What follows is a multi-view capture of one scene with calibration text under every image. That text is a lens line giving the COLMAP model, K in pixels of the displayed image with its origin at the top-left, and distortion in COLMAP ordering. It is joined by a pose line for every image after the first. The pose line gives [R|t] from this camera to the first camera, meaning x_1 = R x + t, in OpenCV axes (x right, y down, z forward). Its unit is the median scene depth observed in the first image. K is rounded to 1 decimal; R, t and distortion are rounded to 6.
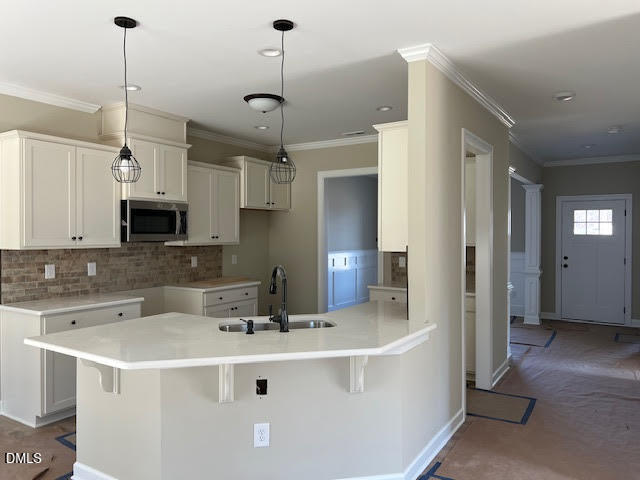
lens RADIAL K [[475.7, 0, 316.7], [0, 475.7, 240.0], [0, 0, 1]] dist [0.071860, -0.111443]
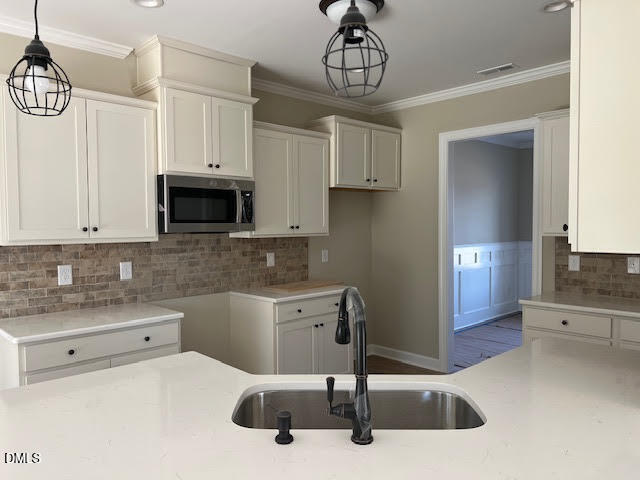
lens RADIAL K [[475.7, 0, 316.7], [0, 475.7, 240.0], [0, 0, 1]] dist [0.071860, -0.111443]
pose [[0.969826, -0.000154, -0.243799, -0.000762], [0.005129, 0.999791, 0.019772, 0.000119], [0.243745, -0.020426, 0.969624, 0.316975]]
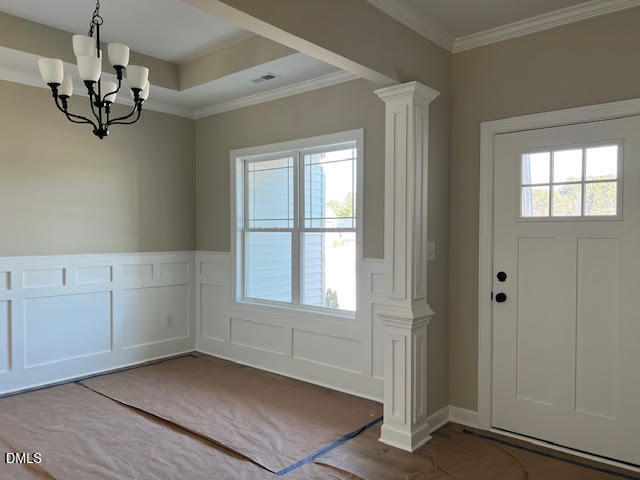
lens RADIAL K [[475.7, 0, 316.7], [0, 475.7, 240.0], [0, 0, 1]] dist [0.071860, -0.111443]
pose [[0.981781, -0.004175, -0.189971, 0.772535], [0.009307, 0.999615, 0.026127, -0.008397], [0.189788, -0.027419, 0.981442, 1.019070]]
